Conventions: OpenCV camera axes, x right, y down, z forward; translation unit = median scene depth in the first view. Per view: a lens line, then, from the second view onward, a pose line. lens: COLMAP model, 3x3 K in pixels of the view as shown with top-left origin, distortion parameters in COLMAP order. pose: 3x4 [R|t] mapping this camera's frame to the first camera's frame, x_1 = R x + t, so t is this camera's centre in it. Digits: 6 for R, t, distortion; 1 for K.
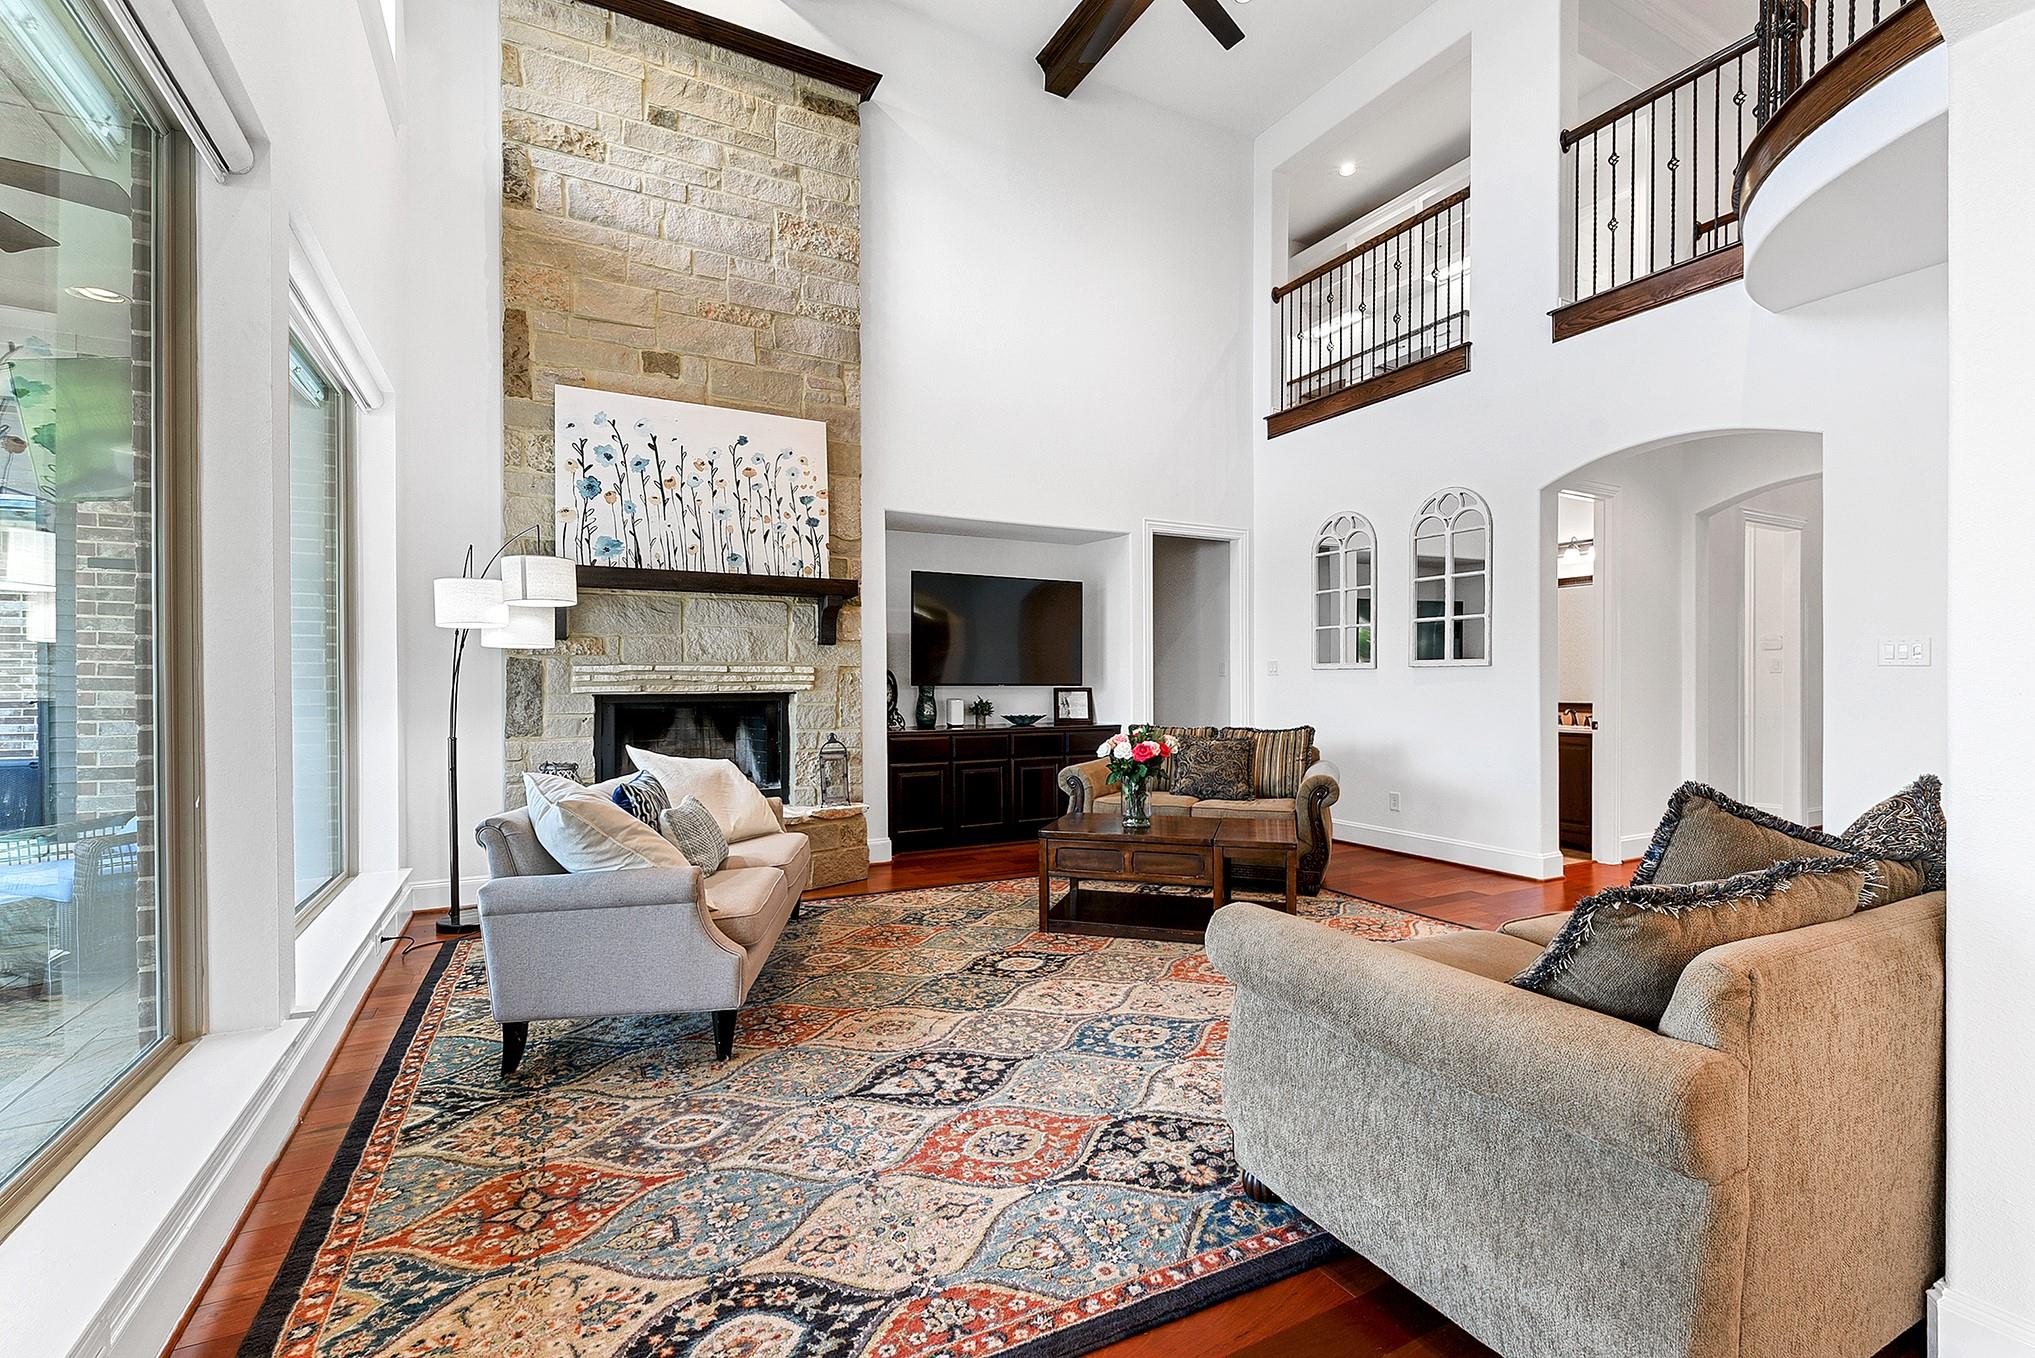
lens RADIAL K [[886.5, 0, 1024.0], [0, 886.5, 687.0], [0, 0, 1]] dist [0.008854, -0.006971]
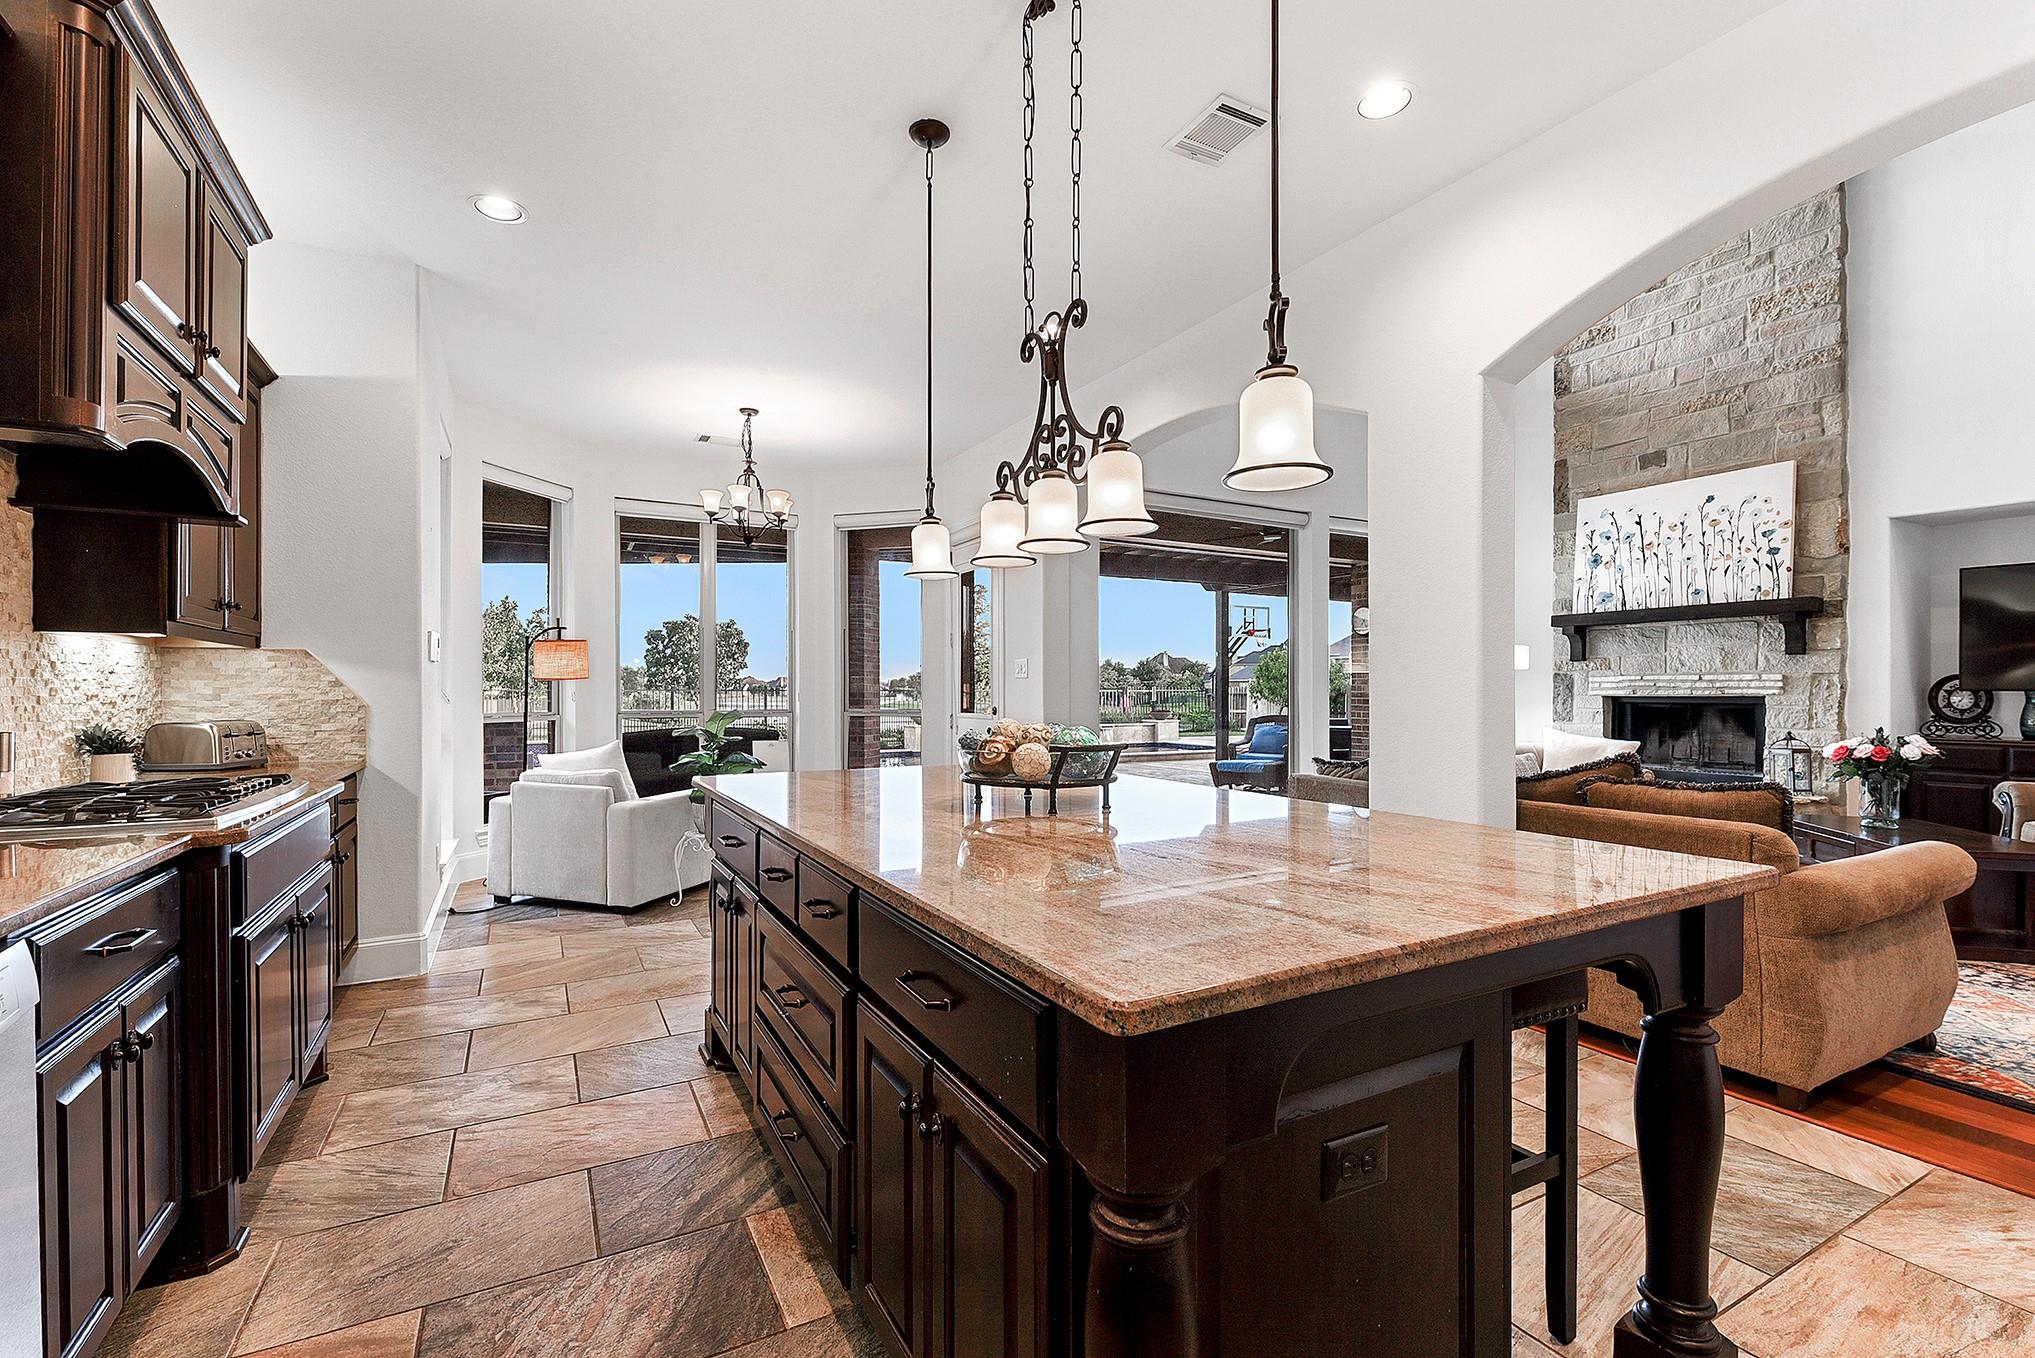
lens RADIAL K [[886.5, 0, 1018.0], [0, 886.5, 690.4], [0, 0, 1]] dist [0.008854, -0.006971]
pose [[0.001127, 0.000266, -0.999999, 1.018769], [-0.006839, 0.999977, 0.000258, 0.005071], [0.999976, 0.006839, 0.001129, 0.002802]]
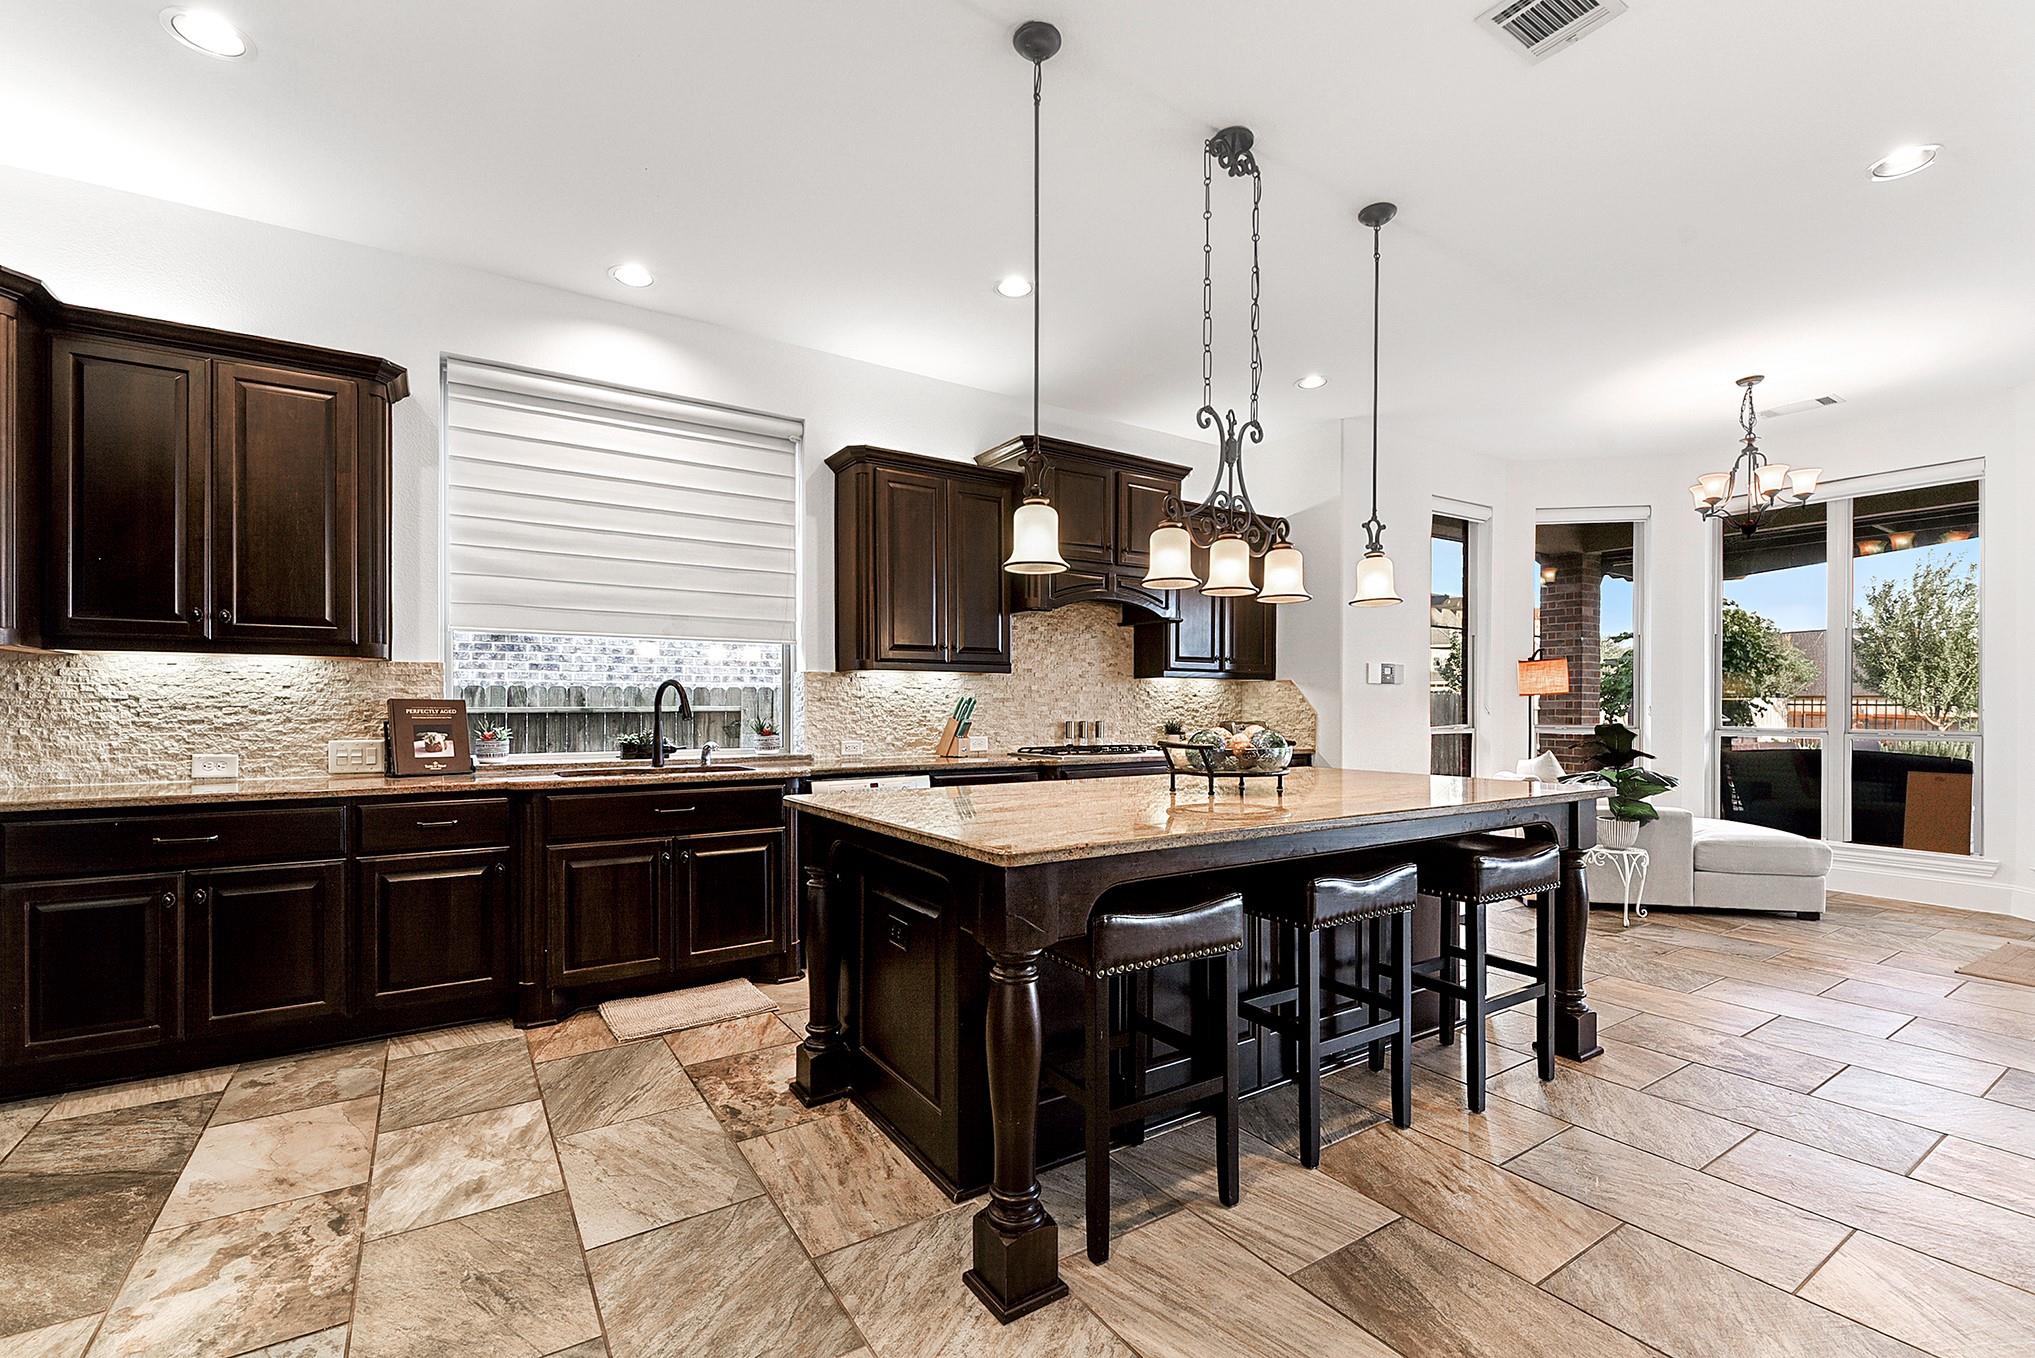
lens RADIAL K [[886.5, 0, 1016.2], [0, 886.5, 703.1], [0, 0, 1]] dist [0.008854, -0.006971]
pose [[-0.996678, -0.002294, -0.081408, 0.765312], [-0.002598, 0.999990, 0.003628, 0.003575], [0.081399, 0.003828, -0.996674, 0.568421]]
